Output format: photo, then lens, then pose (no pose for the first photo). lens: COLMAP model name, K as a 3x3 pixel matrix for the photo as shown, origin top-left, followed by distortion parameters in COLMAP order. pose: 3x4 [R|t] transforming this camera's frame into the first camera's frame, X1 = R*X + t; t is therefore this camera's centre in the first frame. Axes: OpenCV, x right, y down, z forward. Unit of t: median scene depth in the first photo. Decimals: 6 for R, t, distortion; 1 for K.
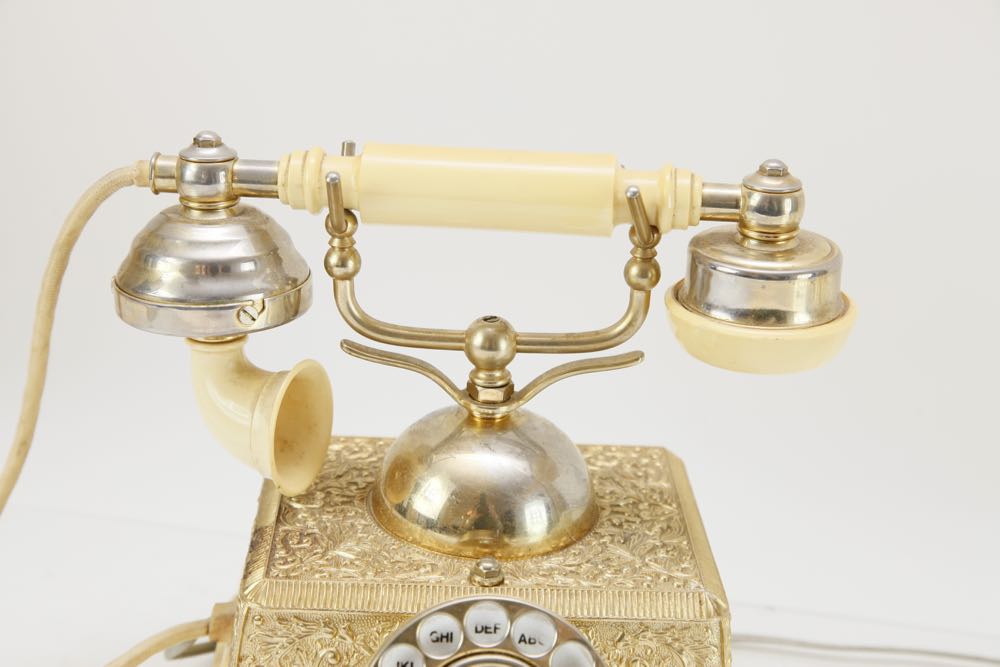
lens RADIAL K [[1683.1, 0, 500.8], [0, 1683.1, 325.1], [0, 0, 1]] dist [0.095218, 0.000000]
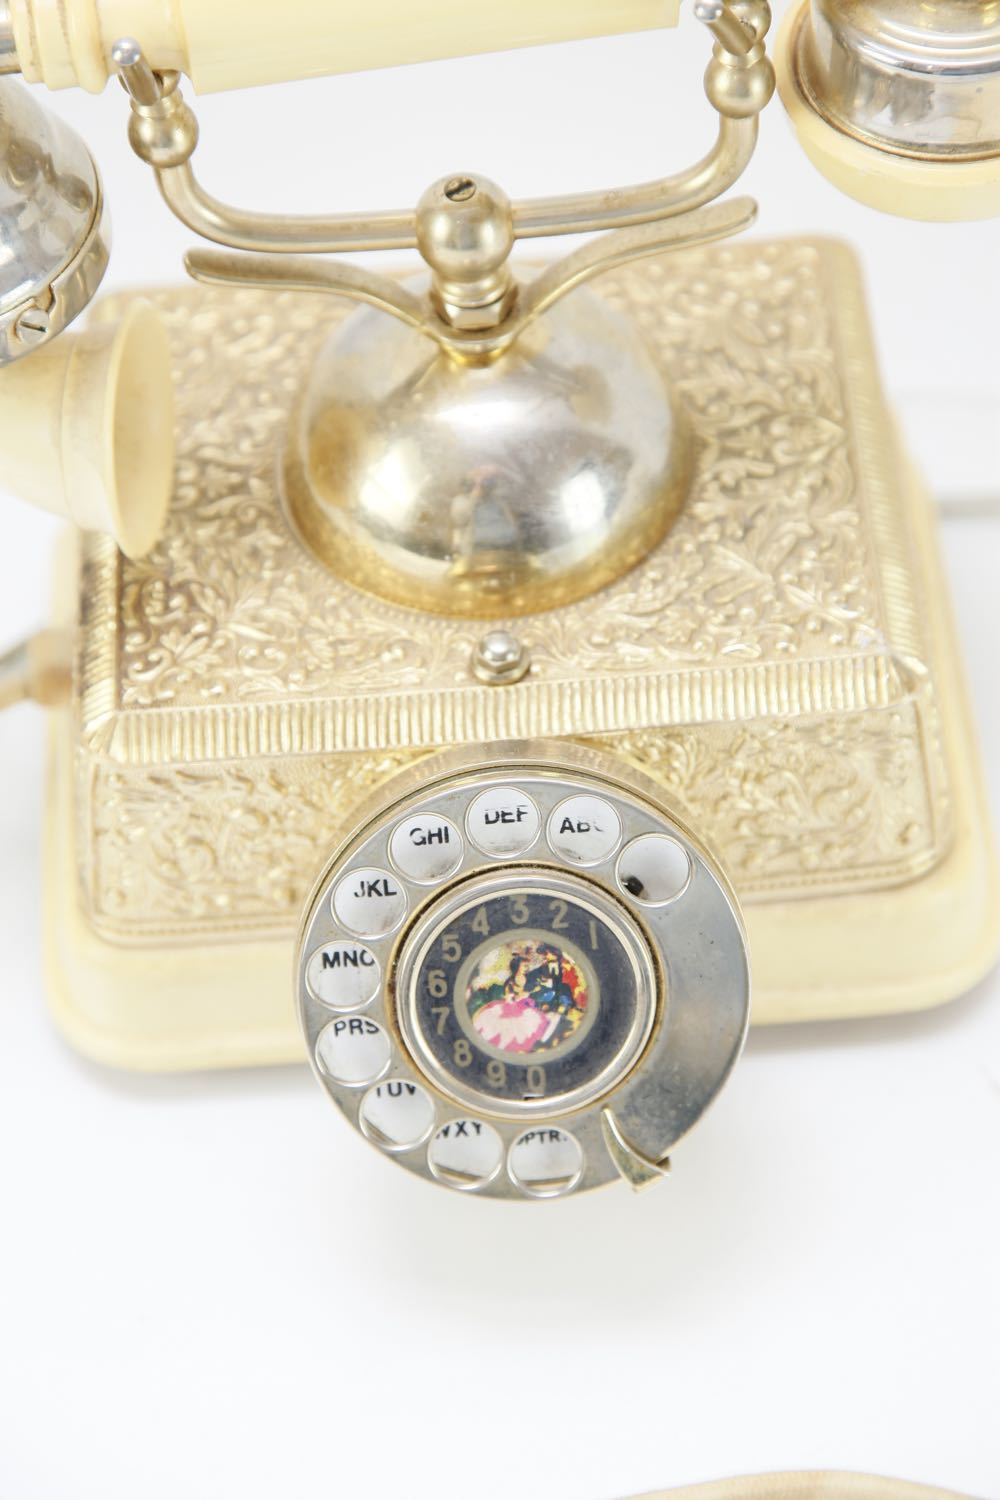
lens RADIAL K [[3728.5, 0, 499.7], [0, 3728.5, 744.6], [0, 0, 1]] dist [0.232617, 0.000000]
pose [[0.994435, -0.083706, -0.063966, 0.068304], [0.104398, 0.864414, 0.491822, -0.437034], [0.014125, -0.495763, 0.868343, -0.105512]]
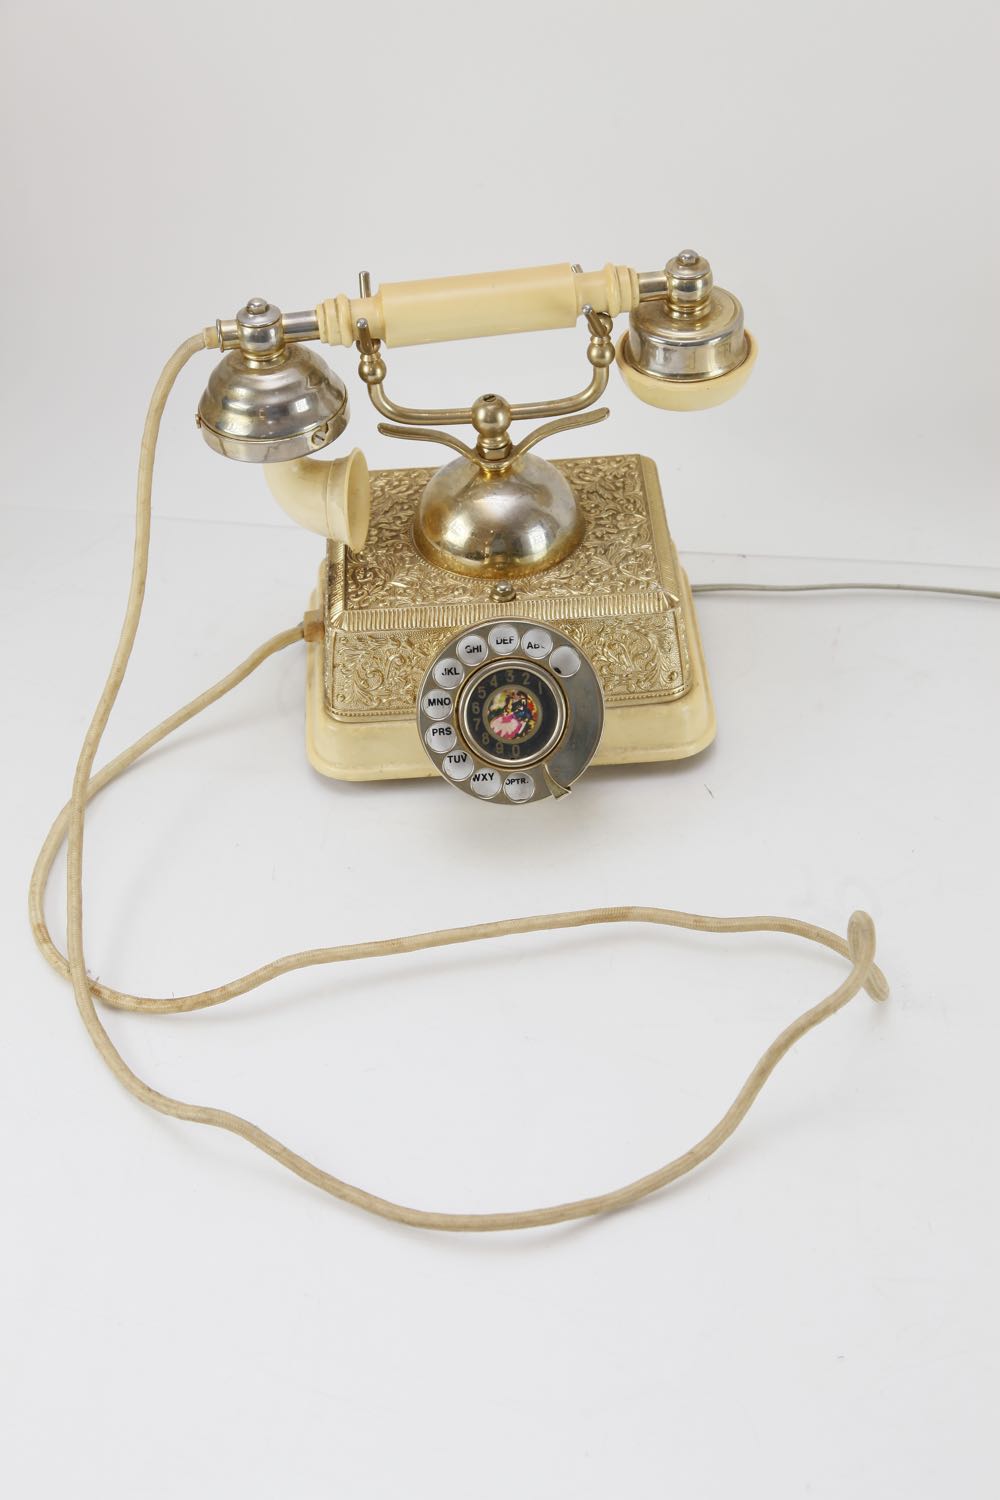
lens RADIAL K [[2141.6, 0, 510.1], [0, 2141.6, 745.8], [0, 0, 1]] dist [0.116107, 0.000000]
pose [[0.995713, -0.080283, -0.045947, 0.066430], [0.091155, 0.936064, 0.339816, -0.322540], [0.015728, -0.342548, 0.939369, -0.672823]]
